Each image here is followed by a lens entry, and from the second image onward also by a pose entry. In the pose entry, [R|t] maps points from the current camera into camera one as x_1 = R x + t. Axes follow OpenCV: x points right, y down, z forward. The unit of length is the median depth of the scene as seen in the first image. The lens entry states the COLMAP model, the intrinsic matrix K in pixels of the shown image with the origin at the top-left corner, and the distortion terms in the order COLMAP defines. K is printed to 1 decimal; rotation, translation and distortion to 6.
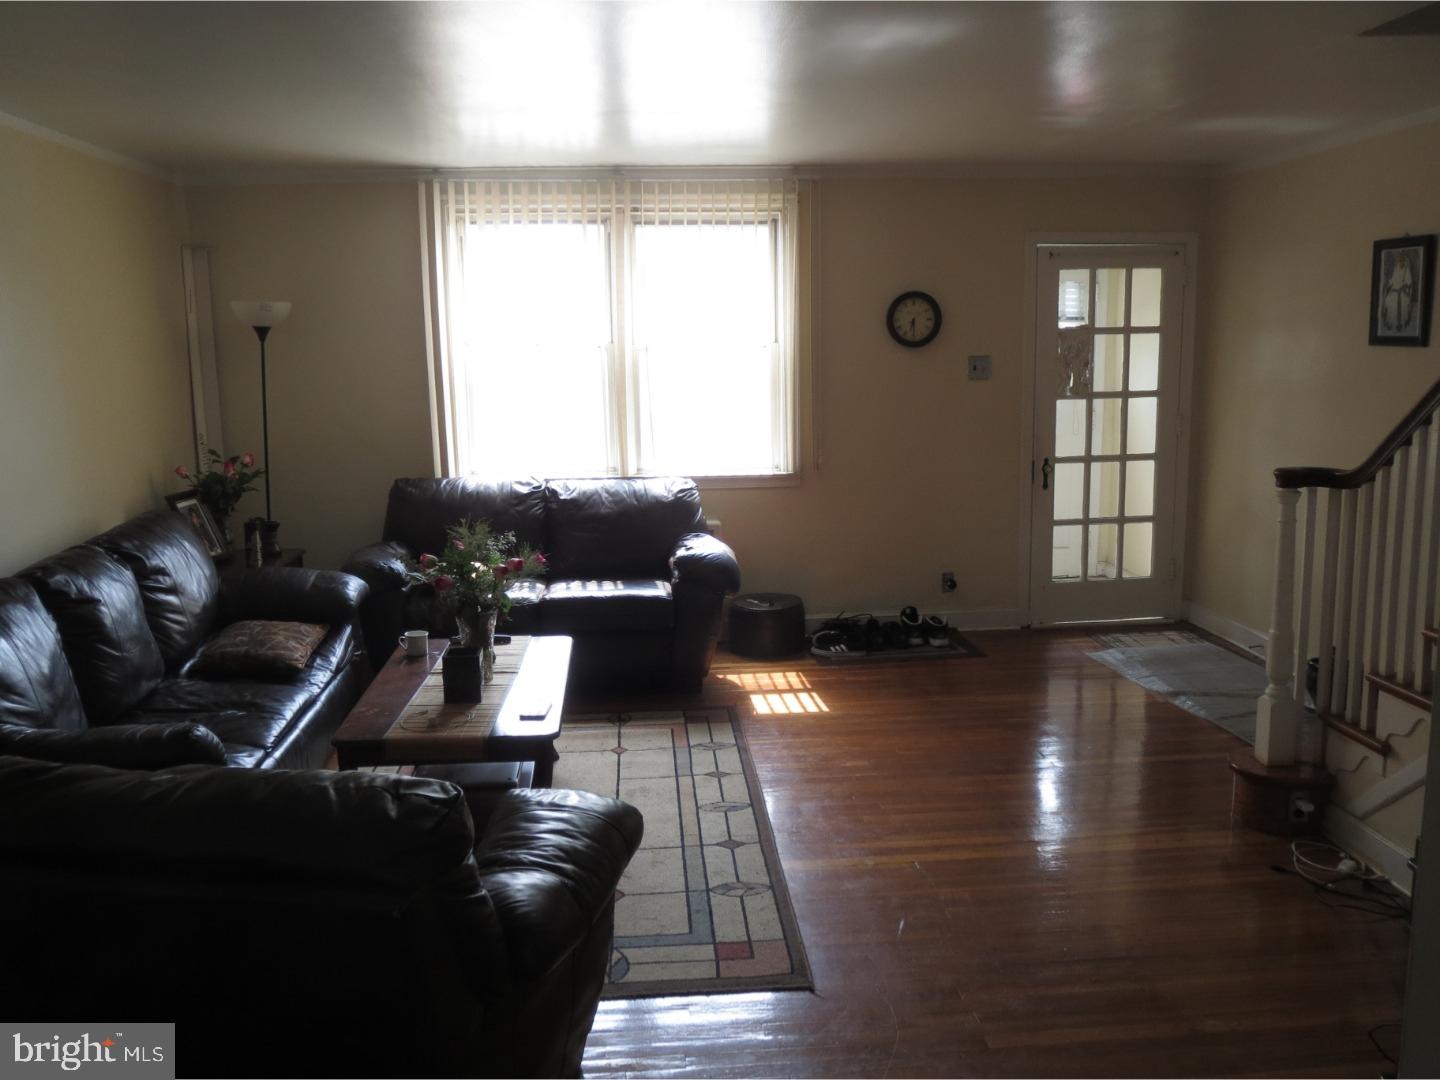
lens RADIAL K [[1204.6, 0, 720.0], [0, 1204.6, 540.0], [0, 0, 1]] dist [-0.003995, -0.006390]
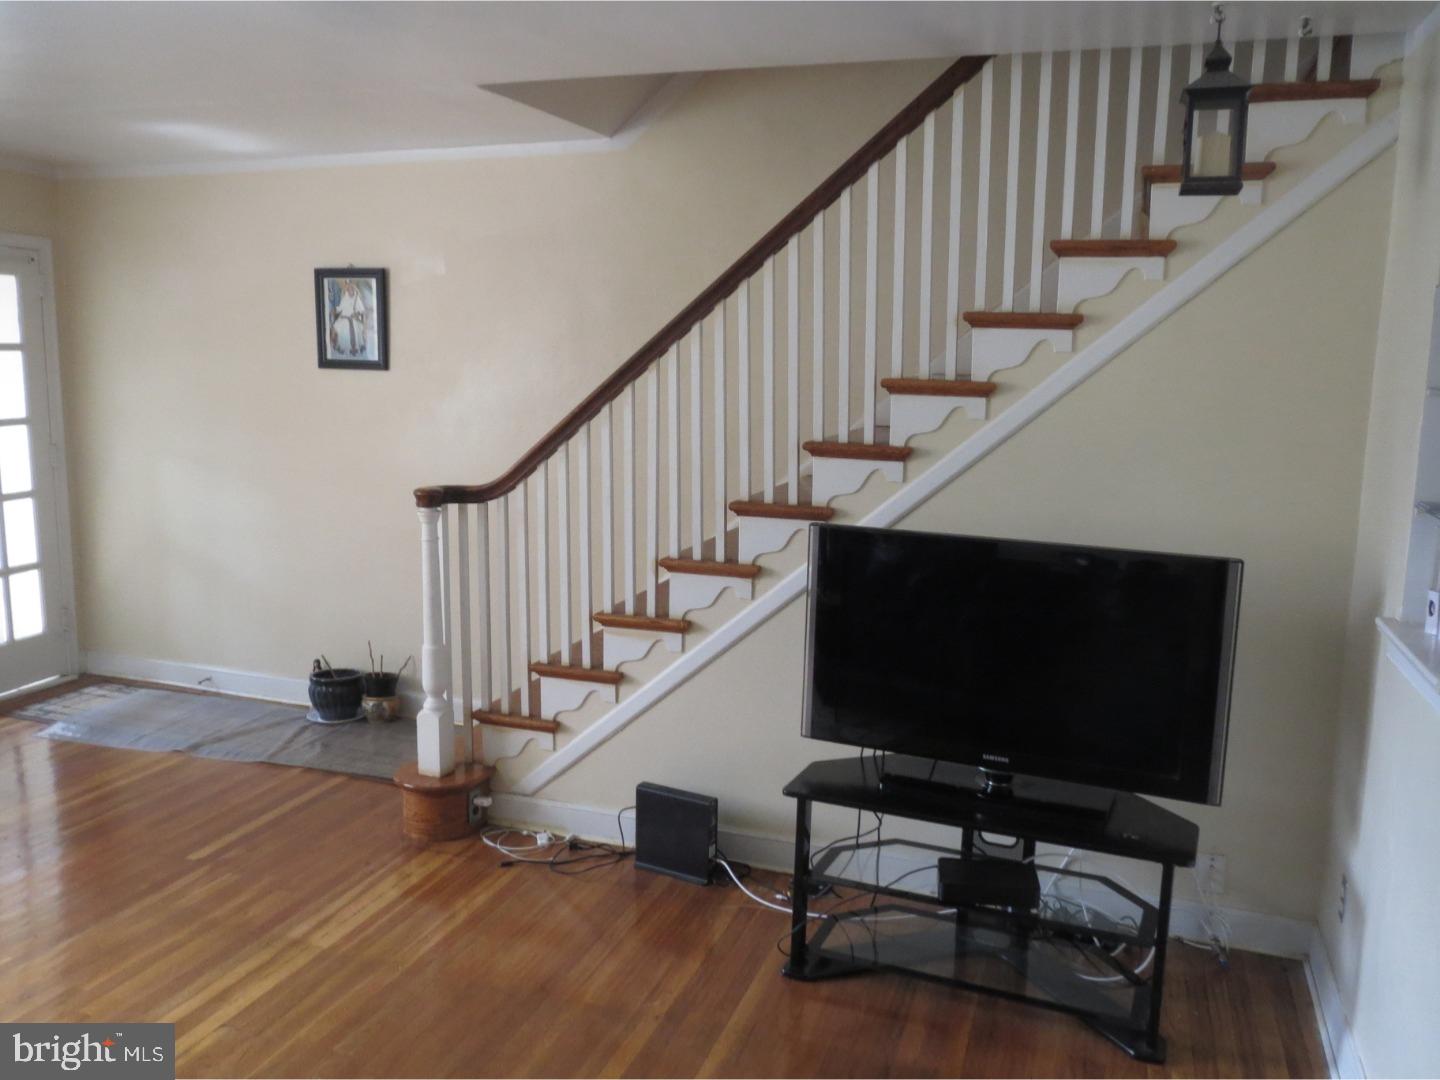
lens RADIAL K [[1204.6, 0, 720.0], [0, 1204.6, 540.0], [0, 0, 1]] dist [-0.003995, -0.006390]
pose [[0.434147, -0.119434, 0.892890, -0.345186], [0.131613, 0.988946, 0.068289, -0.053211], [-0.891176, 0.087868, 0.445067, 0.315767]]
